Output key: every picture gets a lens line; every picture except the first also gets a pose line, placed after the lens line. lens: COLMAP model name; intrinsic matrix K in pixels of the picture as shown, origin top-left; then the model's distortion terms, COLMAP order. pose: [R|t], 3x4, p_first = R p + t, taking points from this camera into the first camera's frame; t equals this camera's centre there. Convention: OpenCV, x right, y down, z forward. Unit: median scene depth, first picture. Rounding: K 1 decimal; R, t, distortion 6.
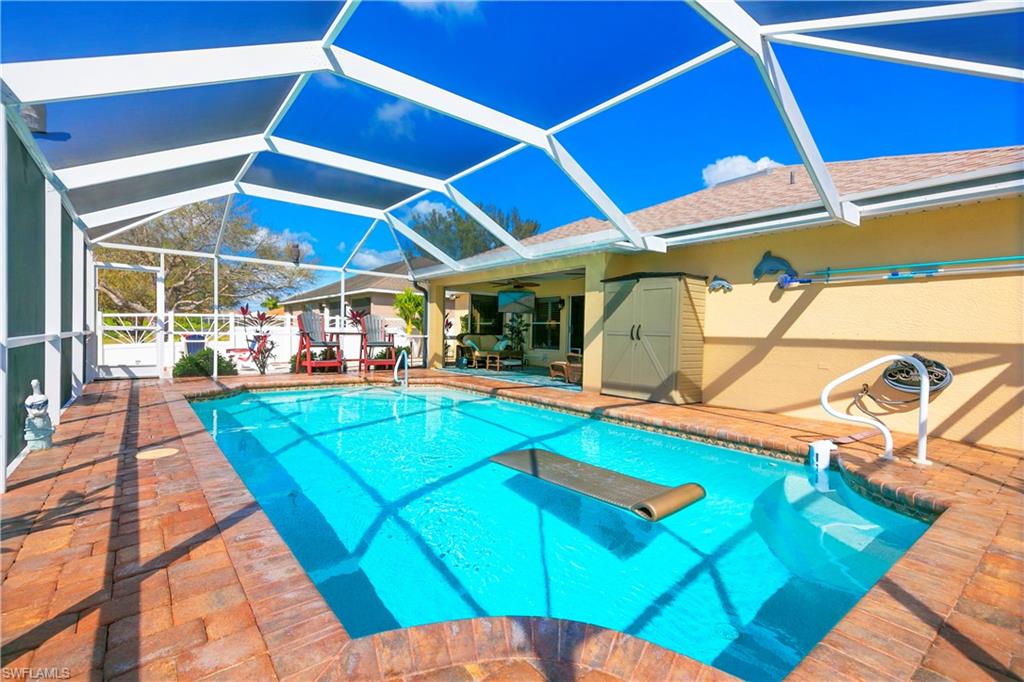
lens RADIAL K [[462.5, 0, 513.1], [0, 462.5, 337.8], [0, 0, 1]] dist [0.026995, 0.000136]
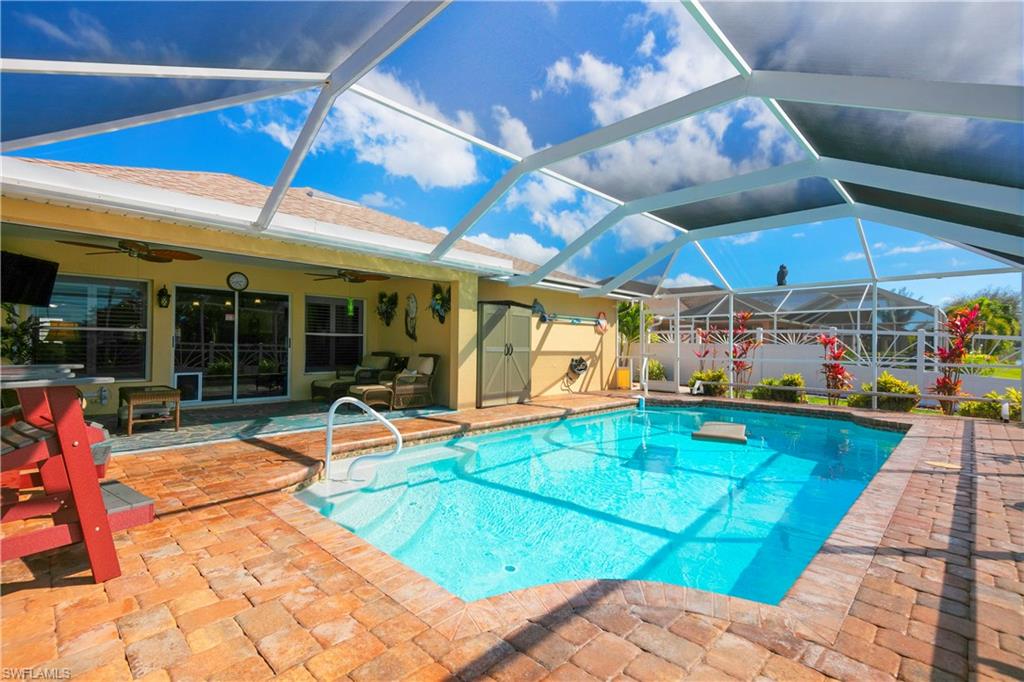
lens RADIAL K [[462.5, 0, 511.7], [0, 462.5, 342.7], [0, 0, 1]] dist [0.026995, 0.000136]
pose [[-0.123587, -0.014838, 0.992223, -1.093852], [-0.001609, 0.999890, 0.014752, -0.056387], [-0.992332, 0.000226, -0.123598, 1.329951]]
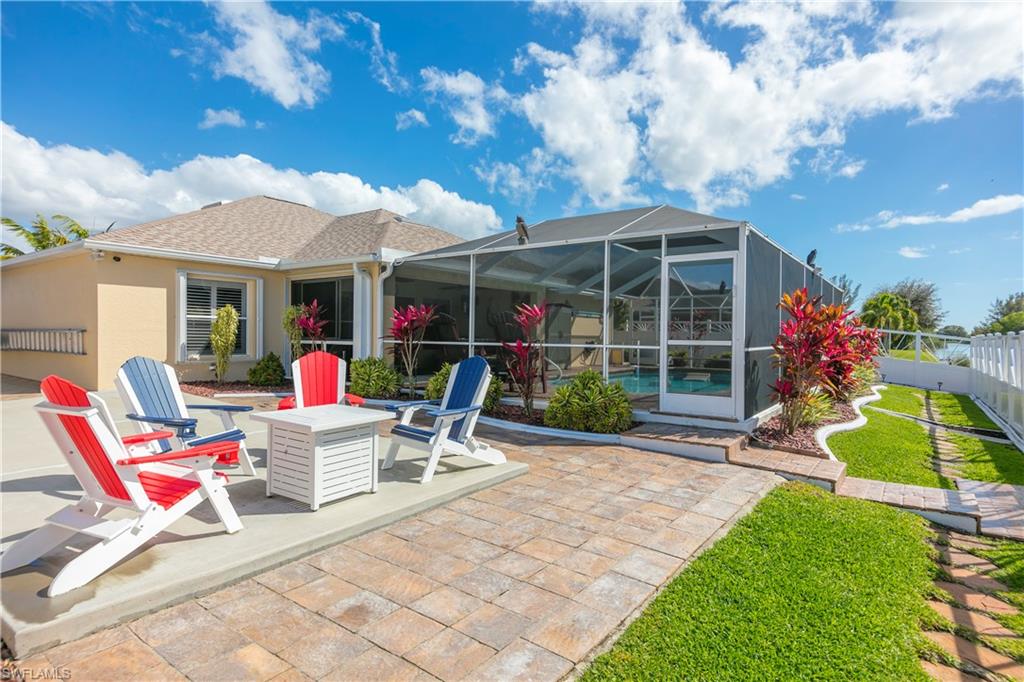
lens RADIAL K [[546.8, 0, 511.4], [0, 546.8, 339.3], [0, 0, 1]] dist [-0.001071, -0.000013]
pose [[-0.267075, -0.029644, 0.963220, -2.166057], [-0.006600, 0.999560, 0.028932, -0.065384], [-0.963653, 0.001370, -0.267153, 2.099225]]
